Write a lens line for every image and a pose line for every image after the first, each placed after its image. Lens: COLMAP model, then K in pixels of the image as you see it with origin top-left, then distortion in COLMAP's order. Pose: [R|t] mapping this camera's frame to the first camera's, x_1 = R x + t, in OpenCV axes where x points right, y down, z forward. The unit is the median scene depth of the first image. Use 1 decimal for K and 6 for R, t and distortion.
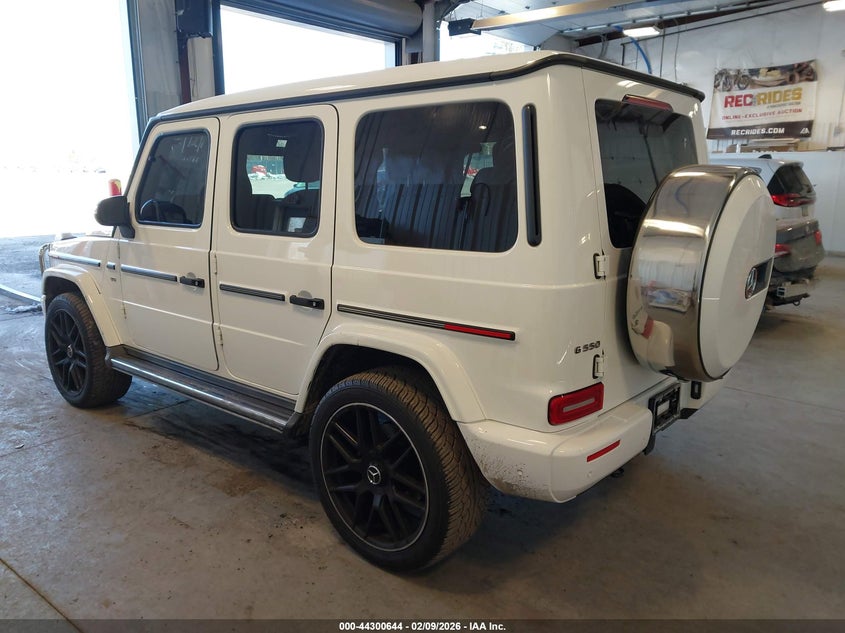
lens RADIAL K [[677.0, 0, 406.0], [0, 677.0, 316.9], [0, 0, 1]] dist [0.000267, 0.007553]
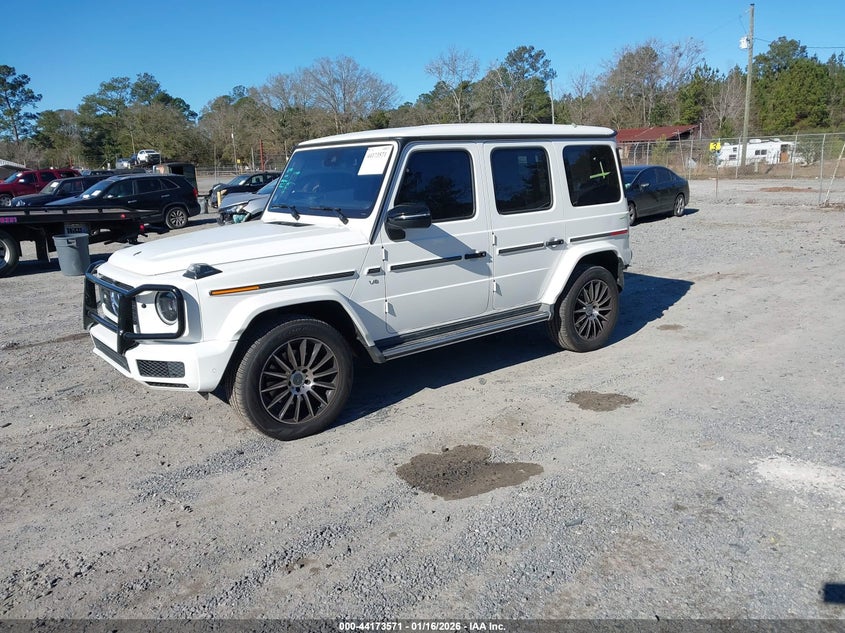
lens RADIAL K [[656.5, 0, 421.8], [0, 656.5, 333.6], [0, 0, 1]] dist [0.008150, 0.001572]
pose [[0.173264, -0.251173, 0.952308, -1.518055], [0.229152, 0.950677, 0.209051, -0.187519], [-0.957846, 0.182003, 0.222275, 0.732788]]
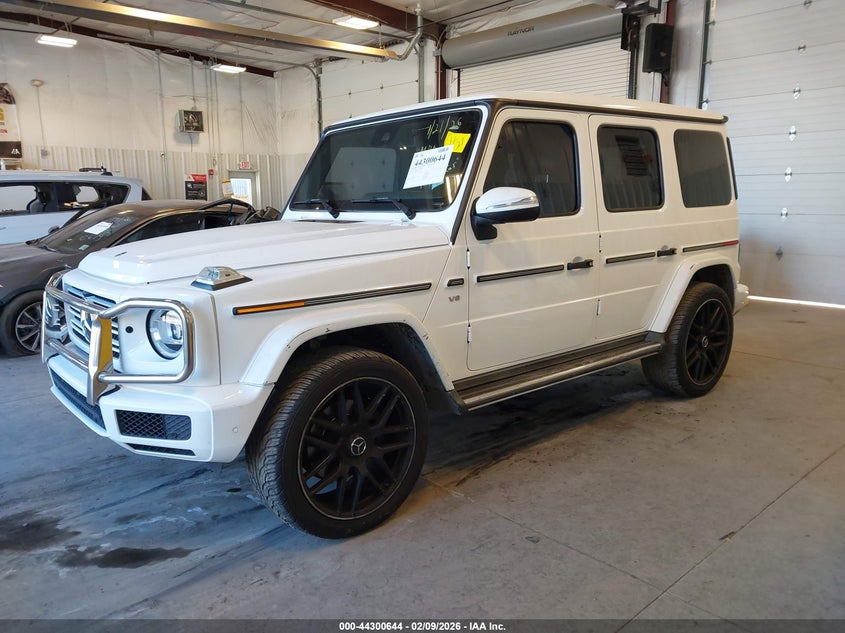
lens RADIAL K [[677.0, 0, 406.0], [0, 677.0, 316.9], [0, 0, 1]] dist [0.000267, 0.007553]
pose [[0.156627, -0.180958, 0.970939, -1.246245], [0.221051, 0.964556, 0.144110, -0.165369], [-0.962603, 0.192055, 0.191076, 0.951840]]
